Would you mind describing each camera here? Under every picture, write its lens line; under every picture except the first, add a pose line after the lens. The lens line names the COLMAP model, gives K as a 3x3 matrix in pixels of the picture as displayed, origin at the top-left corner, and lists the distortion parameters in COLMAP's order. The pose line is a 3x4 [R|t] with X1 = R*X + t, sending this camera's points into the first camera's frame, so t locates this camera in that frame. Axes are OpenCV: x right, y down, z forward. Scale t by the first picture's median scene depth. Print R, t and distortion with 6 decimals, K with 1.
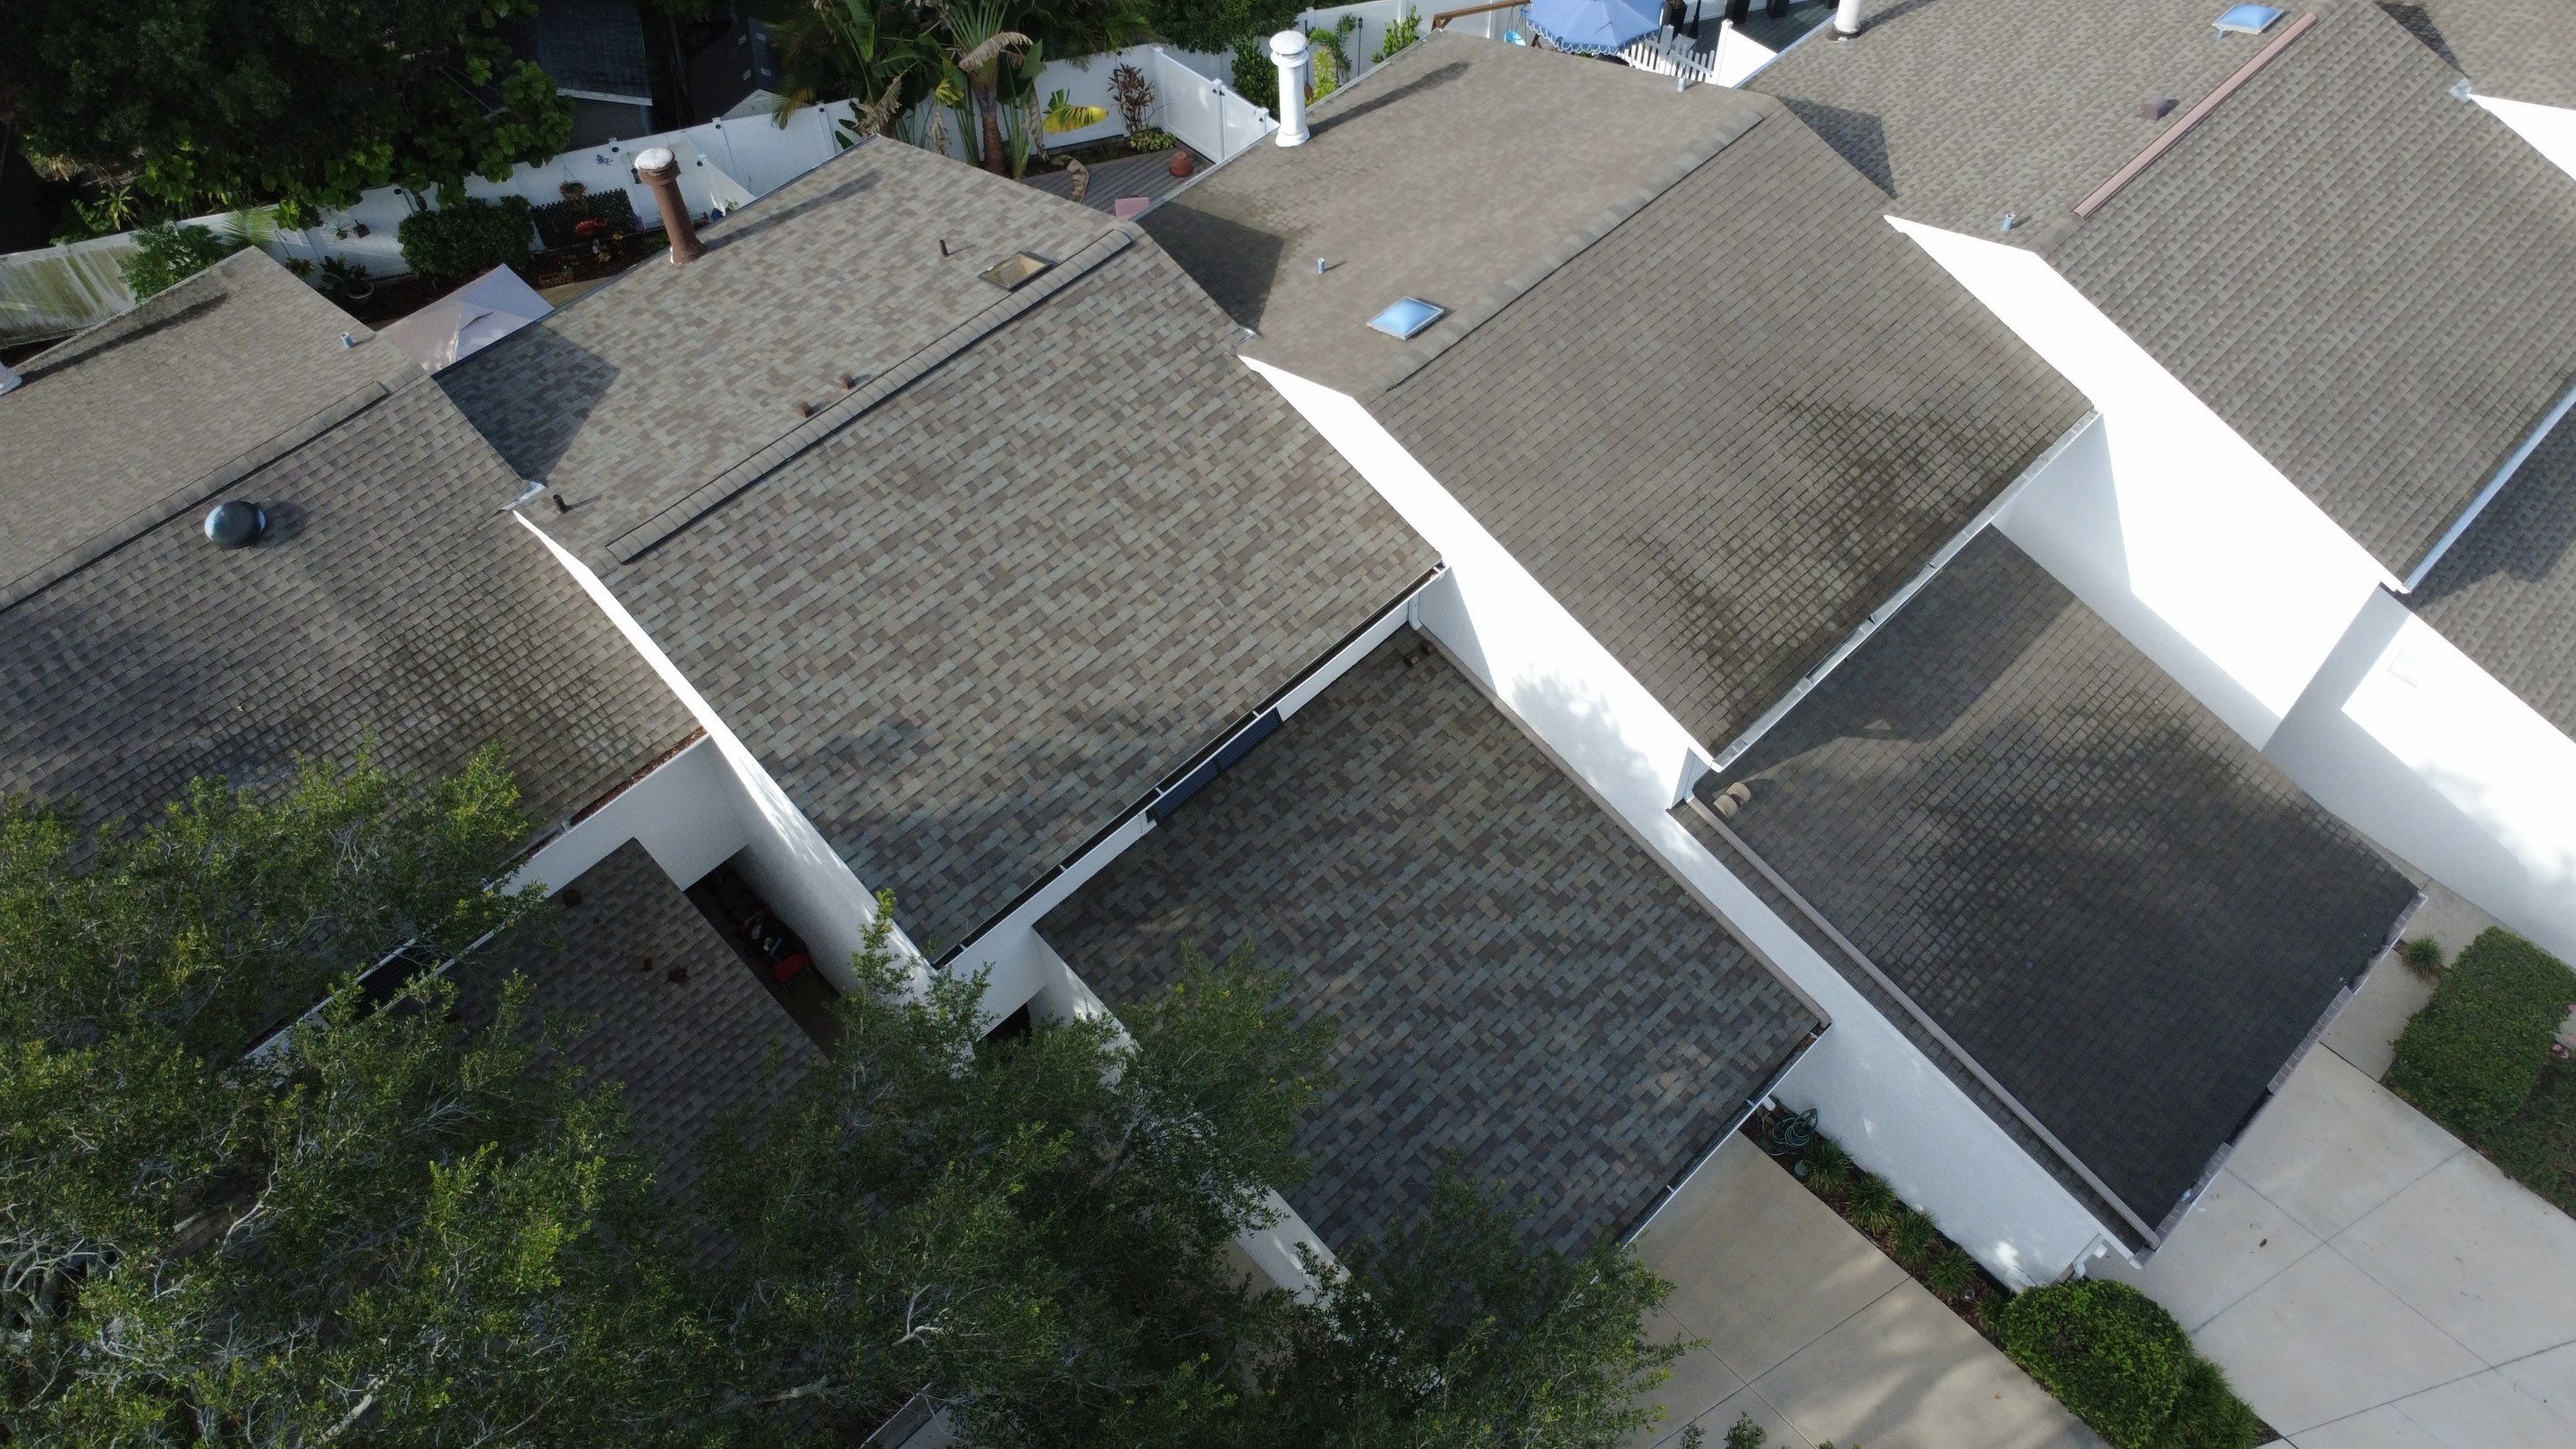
lens RADIAL K [[1875.5, 0, 1286.3], [0, 1875.5, 717.5], [0, 0, 1]] dist [-0.006450, 0.007678]
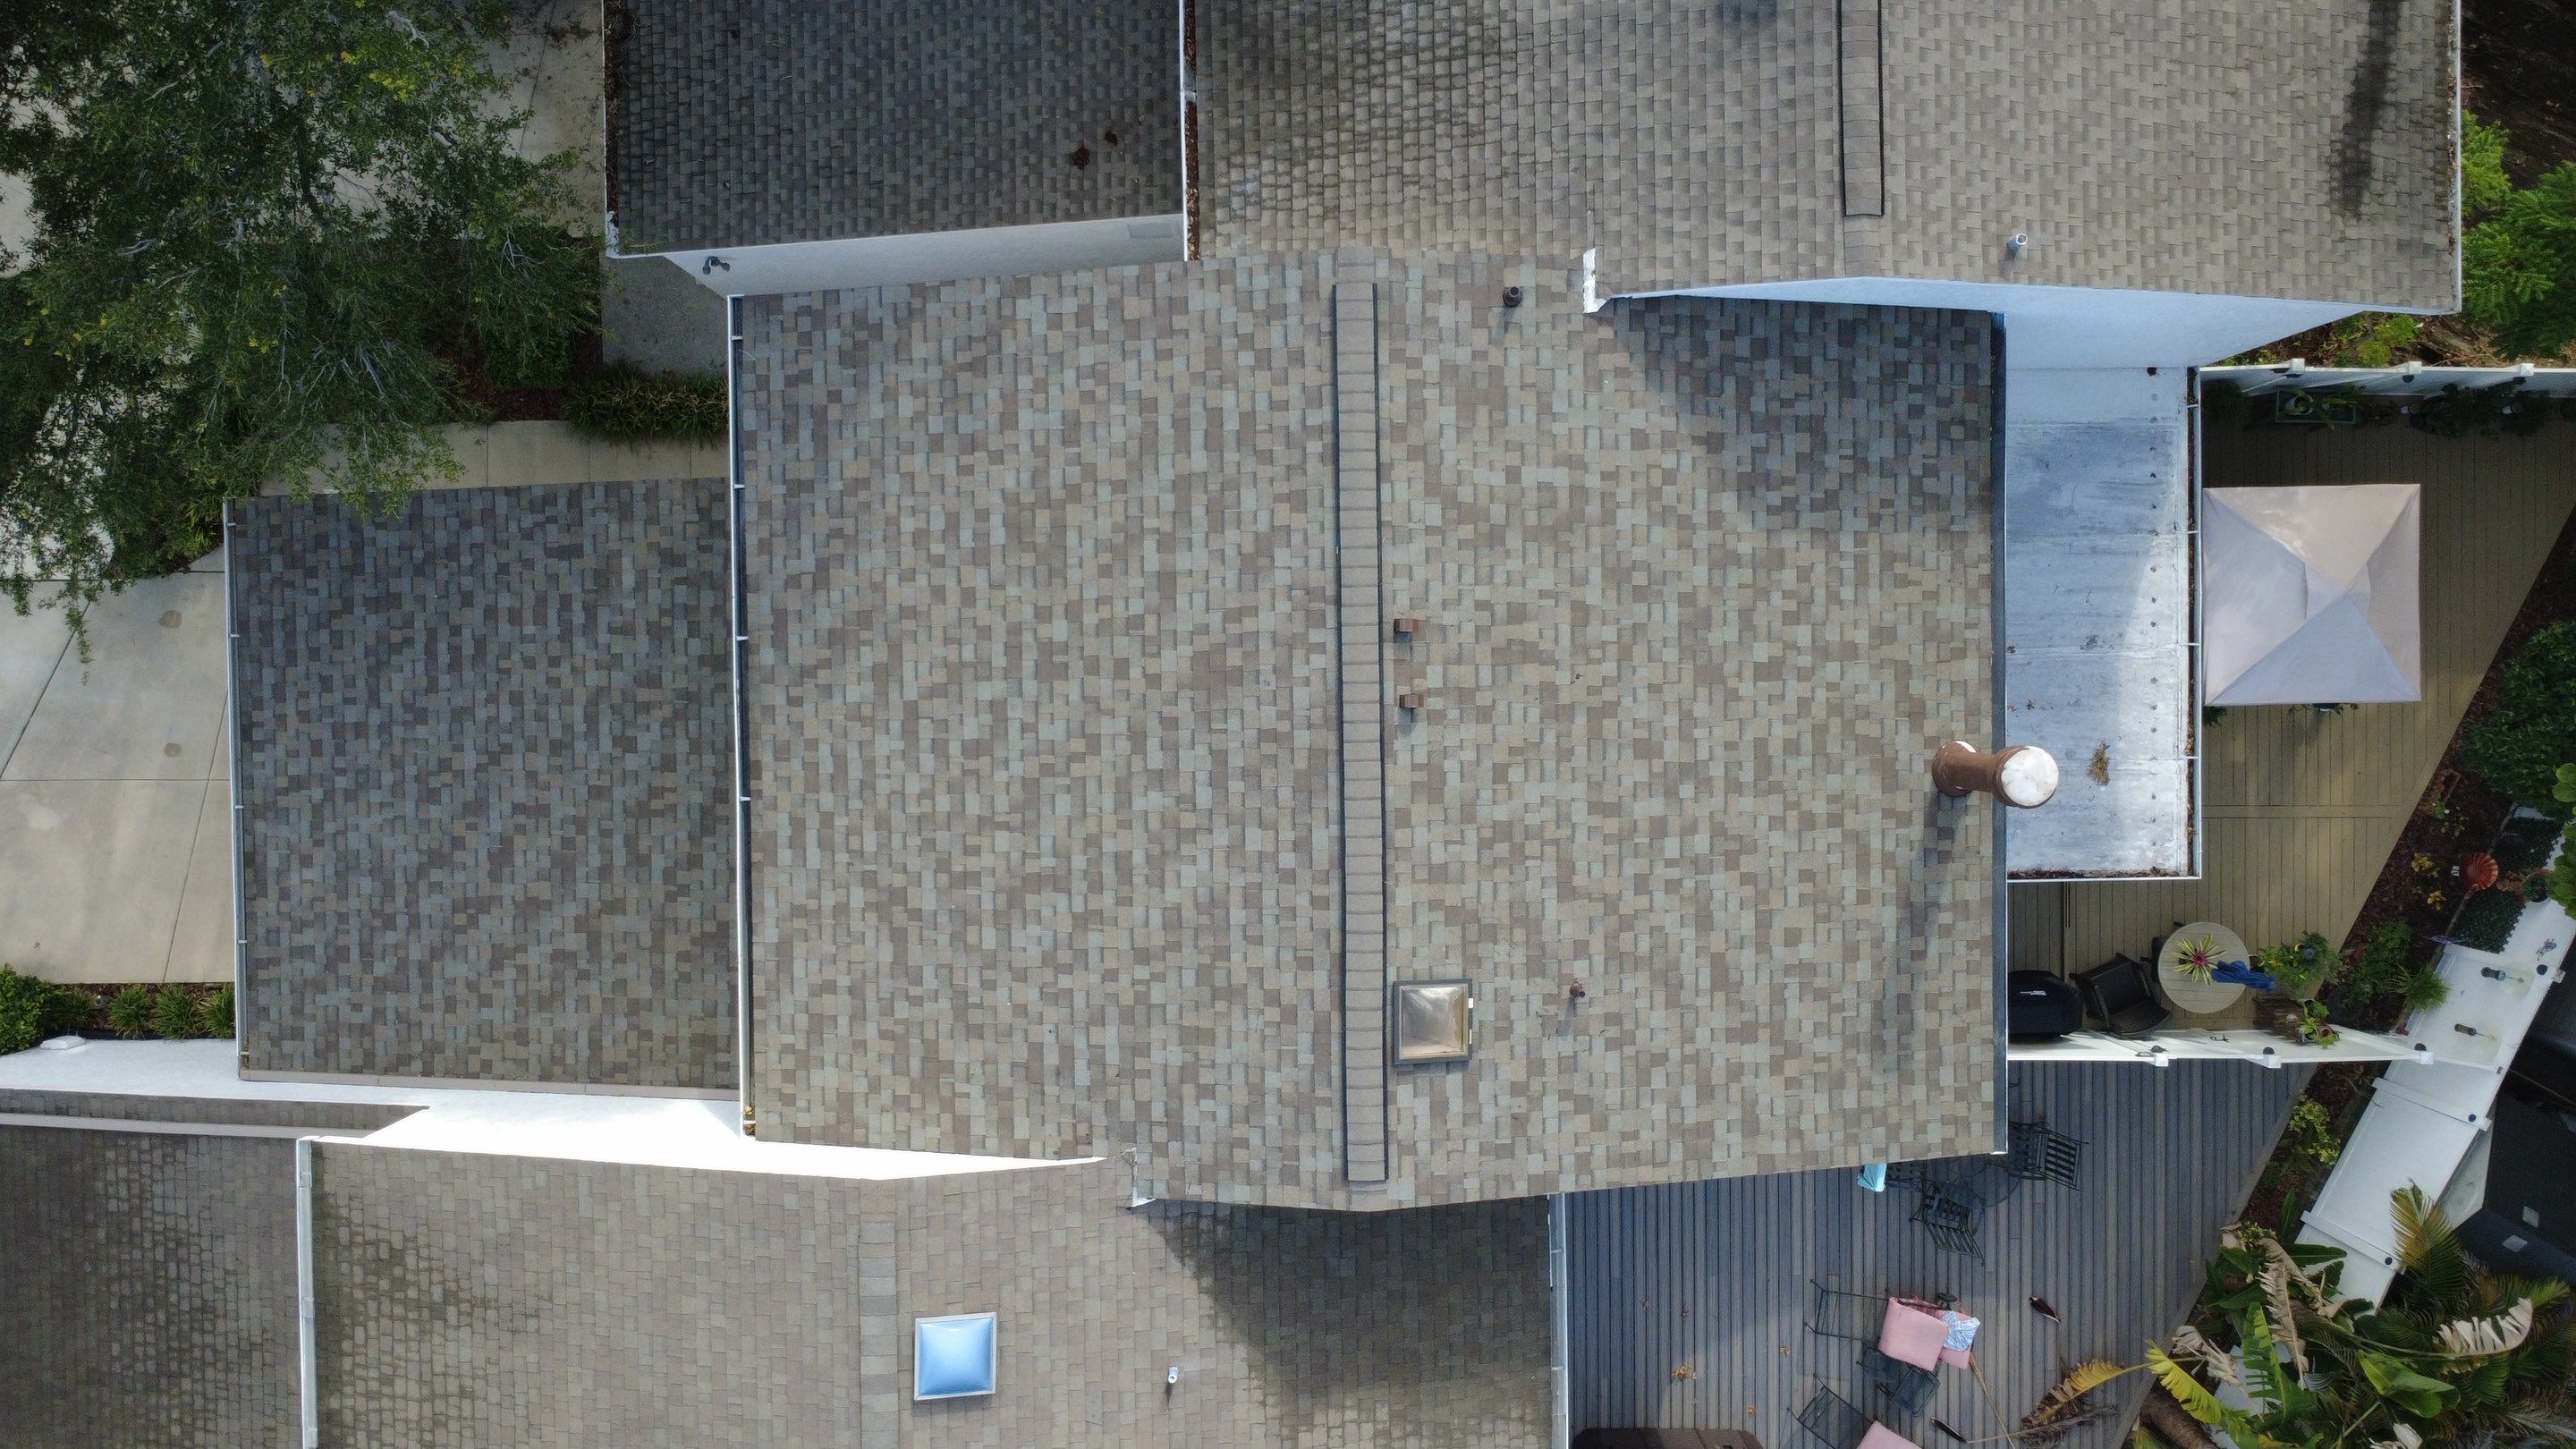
lens RADIAL K [[1875.5, 0, 1284.5], [0, 1875.5, 722.2], [0, 0, 1]] dist [-0.006450, 0.007678]
pose [[-0.691655, 0.721692, 0.027820, -0.218107], [-0.576827, -0.575178, 0.580035, -0.573092], [0.434608, 0.385137, 0.814116, 0.412280]]
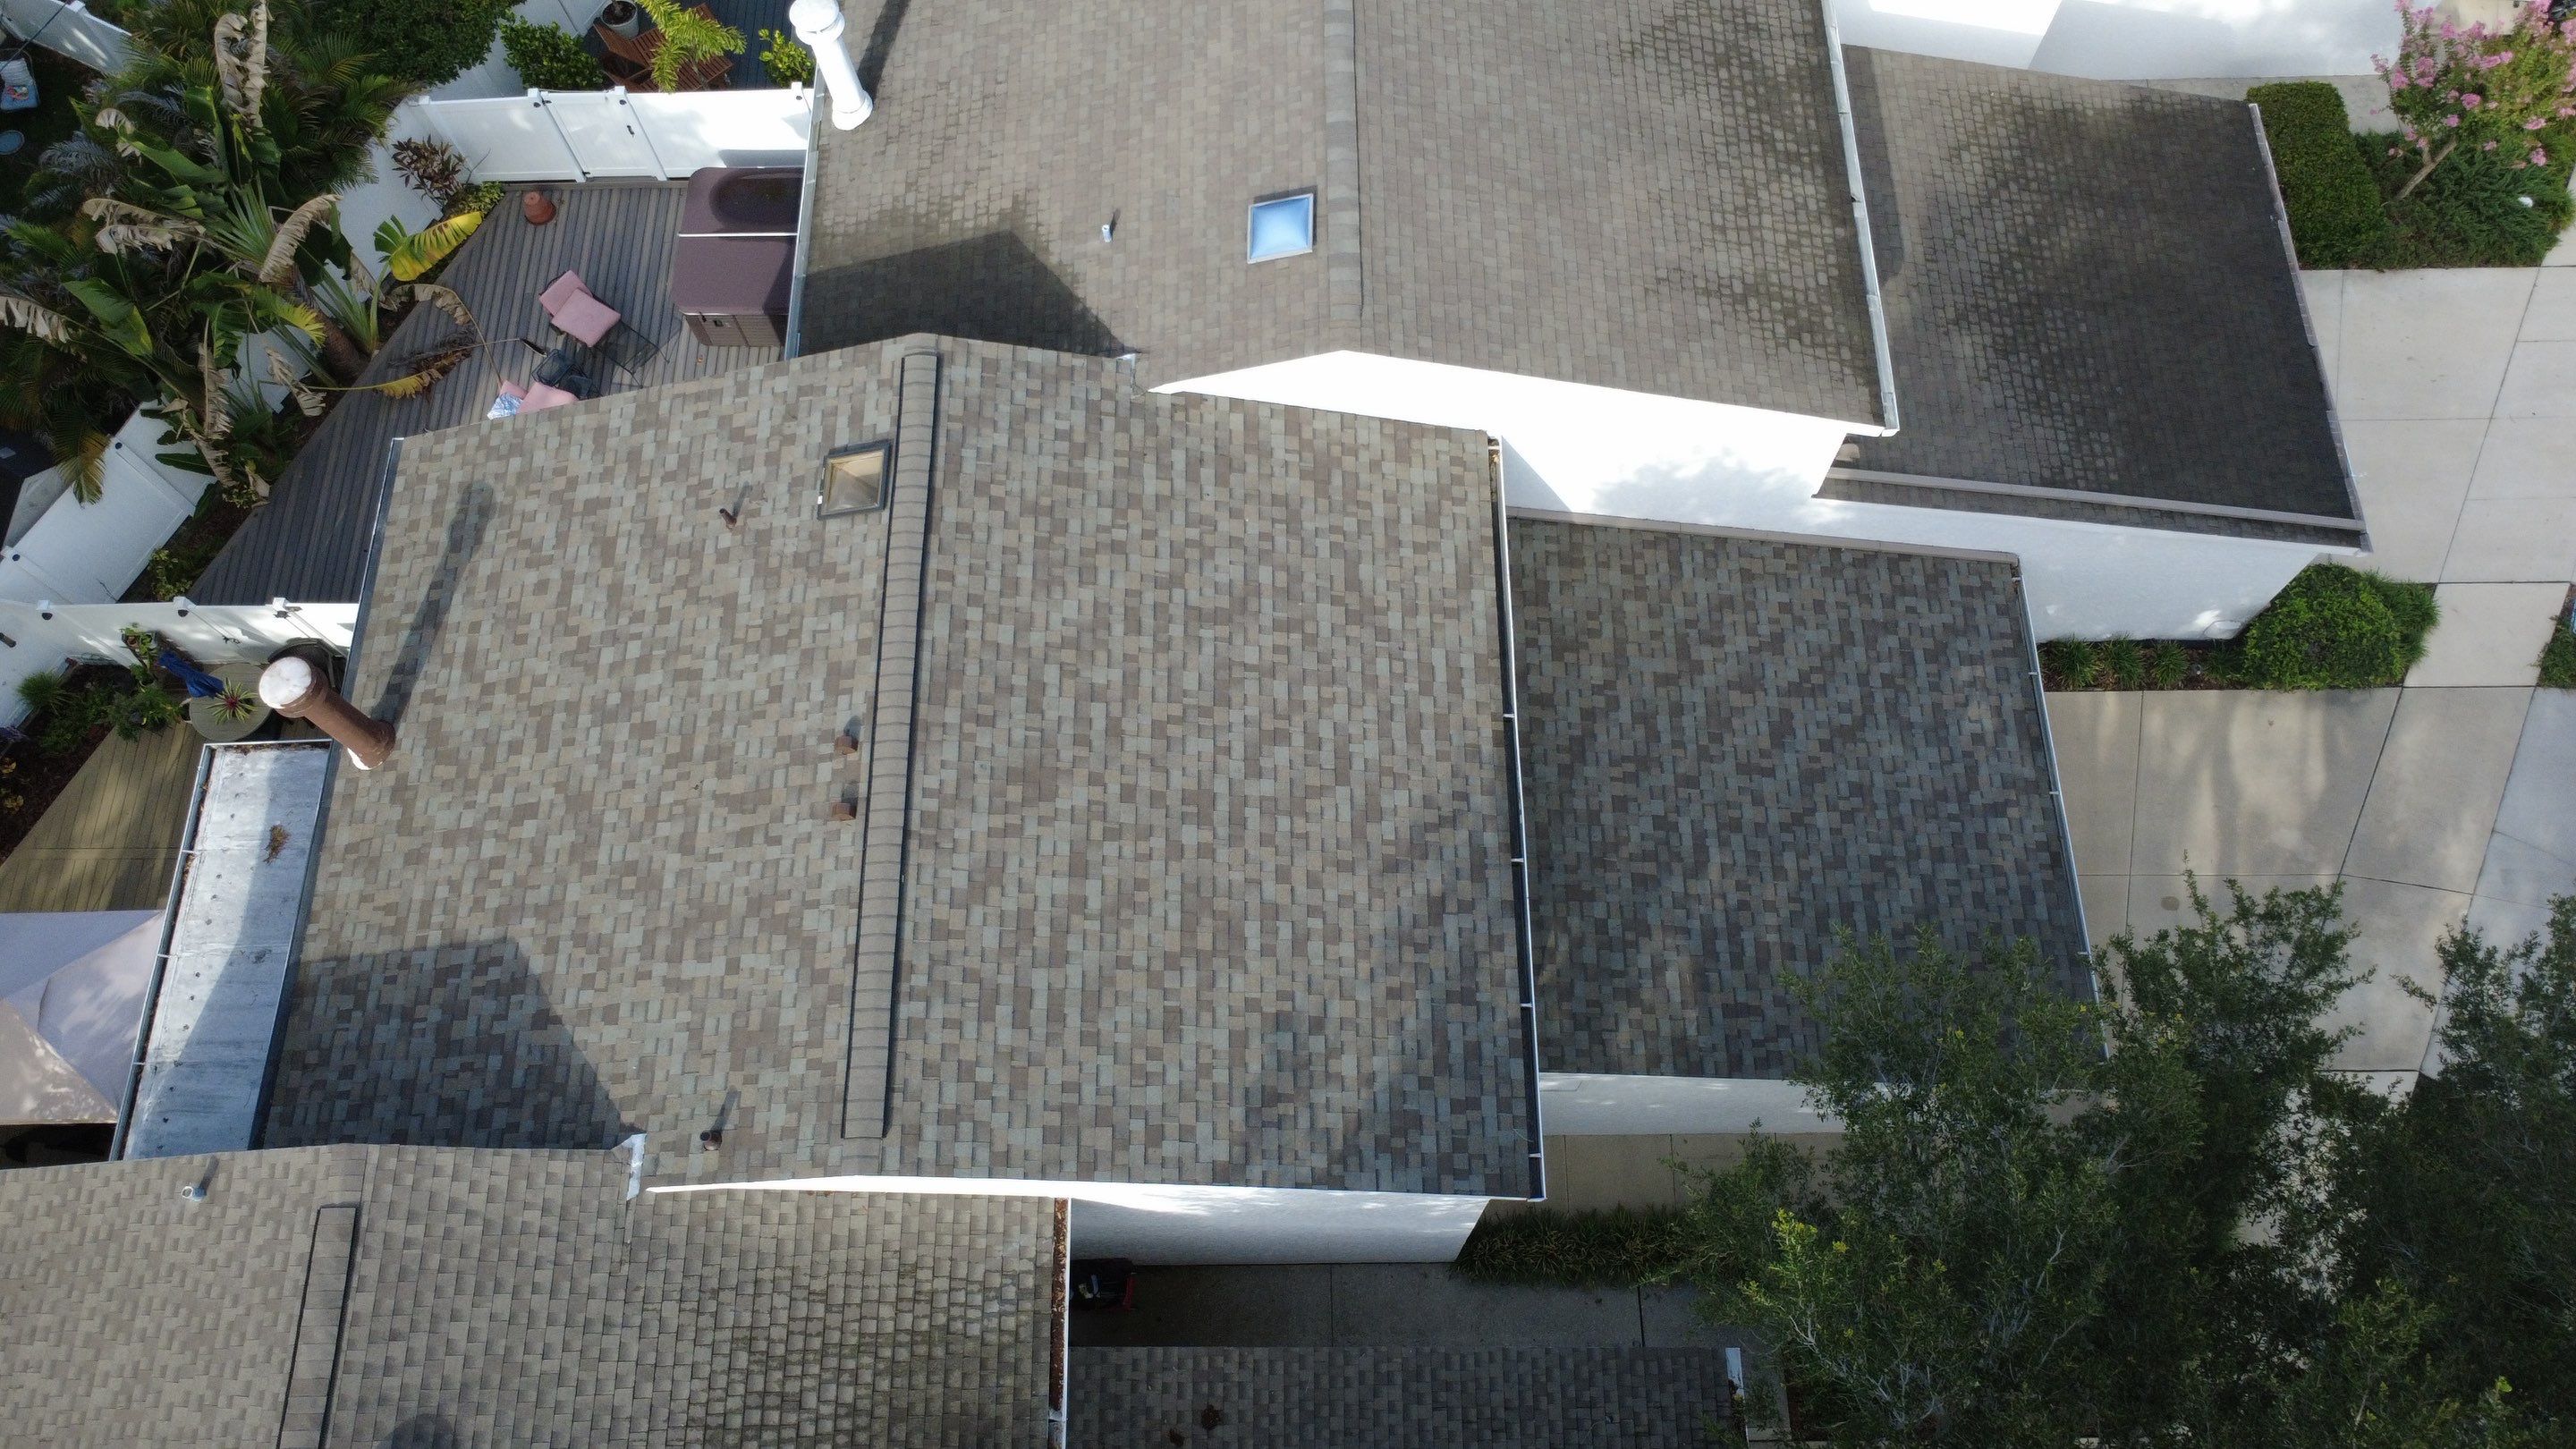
lens RADIAL K [[1875.5, 0, 1283.4], [0, 1875.5, 718.1], [0, 0, 1]] dist [-0.006450, 0.007678]
pose [[0.694292, -0.667172, 0.269888, -0.311987], [0.591055, 0.742544, 0.315093, -0.324149], [-0.410624, -0.059248, 0.909878, 0.249192]]
